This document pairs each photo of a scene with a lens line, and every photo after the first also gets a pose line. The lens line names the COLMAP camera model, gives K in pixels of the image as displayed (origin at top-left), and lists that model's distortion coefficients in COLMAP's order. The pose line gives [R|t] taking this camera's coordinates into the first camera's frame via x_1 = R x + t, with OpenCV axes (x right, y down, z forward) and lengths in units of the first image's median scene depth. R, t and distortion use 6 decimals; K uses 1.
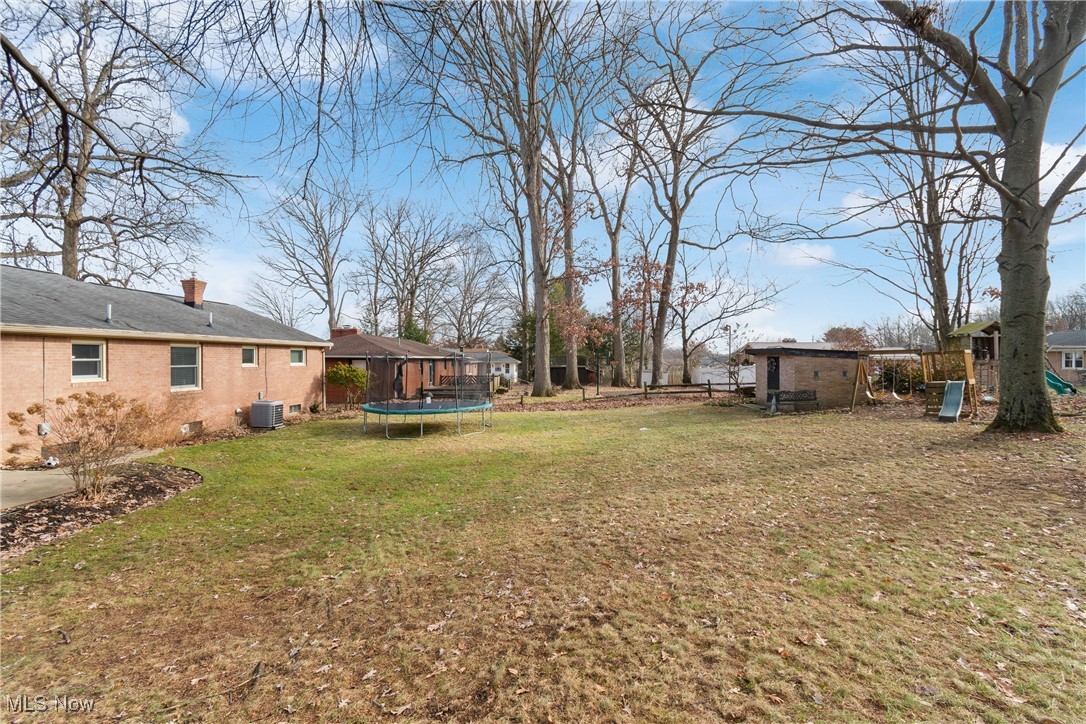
lens RADIAL K [[477.2, 0, 544.4], [0, 477.2, 360.4], [0, 0, 1]] dist [0.006845, -0.003374]
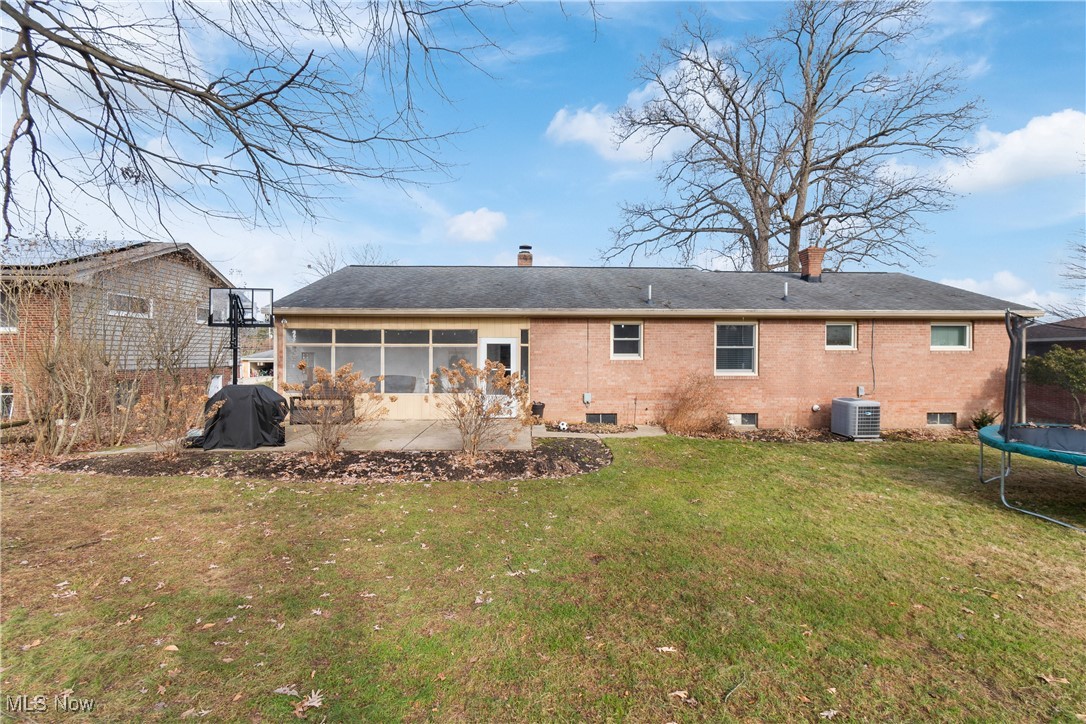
lens RADIAL K [[477.2, 0, 543.1], [0, 477.2, 356.1], [0, 0, 1]] dist [0.006845, -0.003374]
pose [[0.106516, 0.037852, -0.993590, 0.062796], [-0.006968, 0.999279, 0.037322, -0.001391], [0.994287, 0.002948, 0.106703, 0.545980]]
